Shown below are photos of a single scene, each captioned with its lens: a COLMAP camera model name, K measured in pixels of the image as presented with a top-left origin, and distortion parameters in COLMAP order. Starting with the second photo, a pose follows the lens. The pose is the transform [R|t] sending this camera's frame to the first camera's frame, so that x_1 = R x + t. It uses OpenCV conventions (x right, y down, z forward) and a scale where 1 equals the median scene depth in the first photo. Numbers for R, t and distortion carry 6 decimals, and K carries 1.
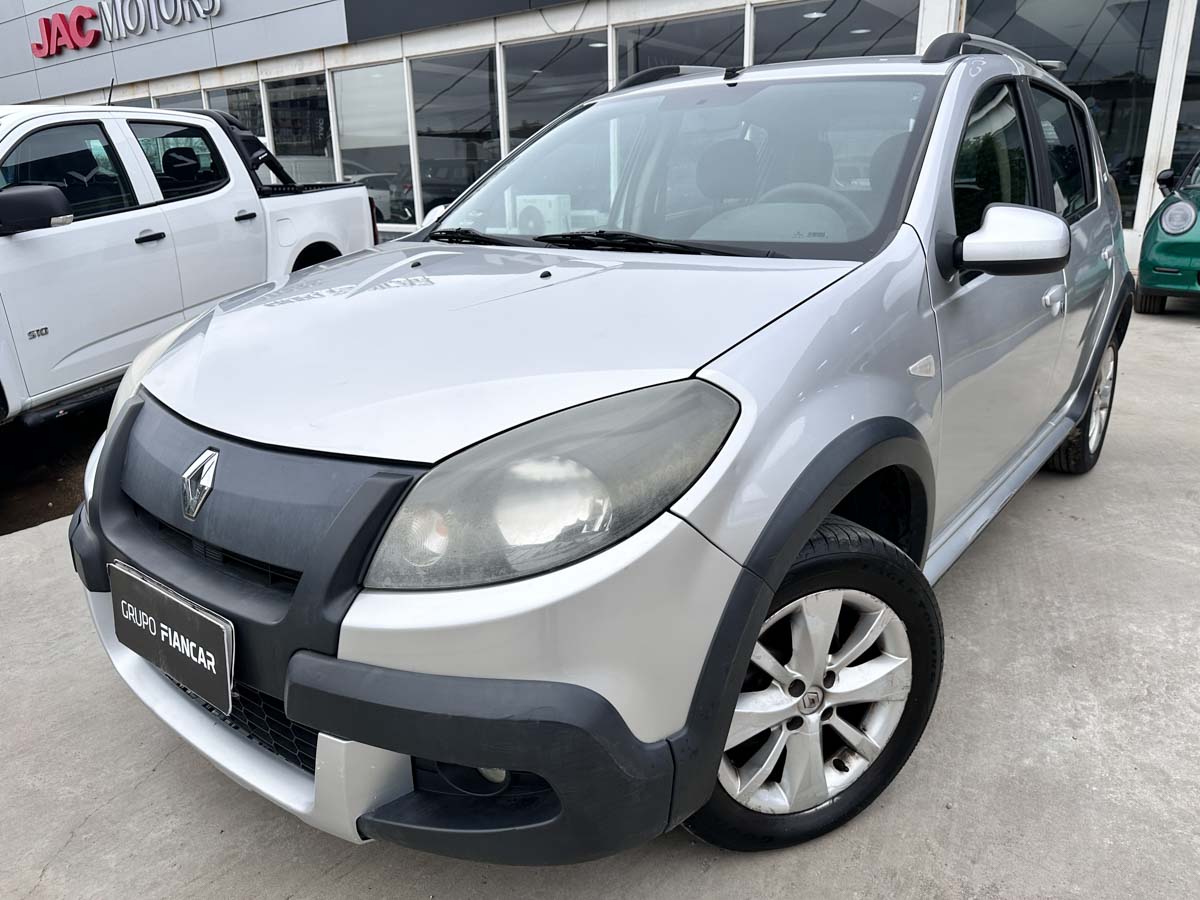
lens RADIAL K [[851.8, 0, 594.0], [0, 851.8, 454.3], [0, 0, 1]] dist [0.028119, -0.035413]
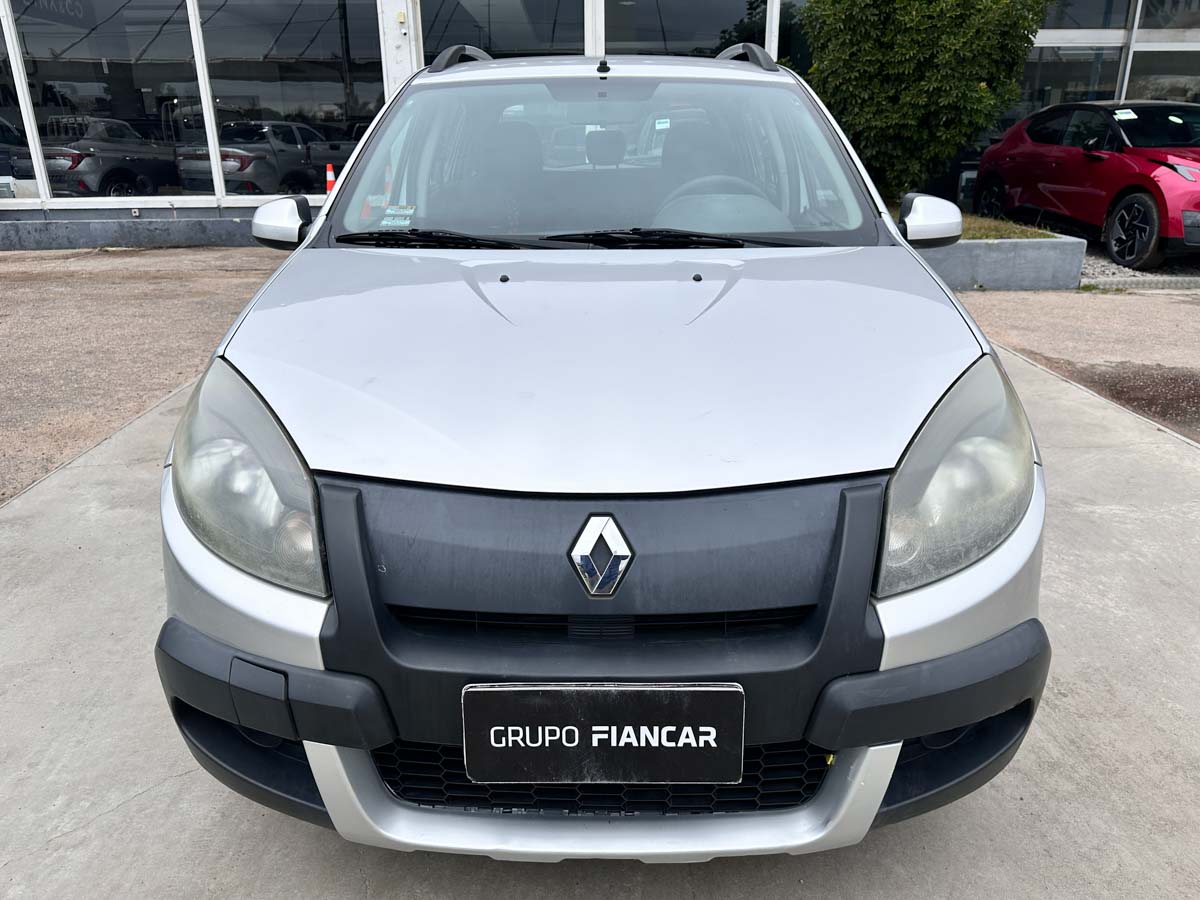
lens RADIAL K [[851.8, 0, 564.5], [0, 851.8, 463.0], [0, 0, 1]] dist [0.028119, -0.035413]
pose [[0.789021, -0.205214, 0.579080, -1.083074], [0.176122, 0.978557, 0.106807, -0.173948], [-0.588581, 0.017716, 0.808244, 0.364838]]
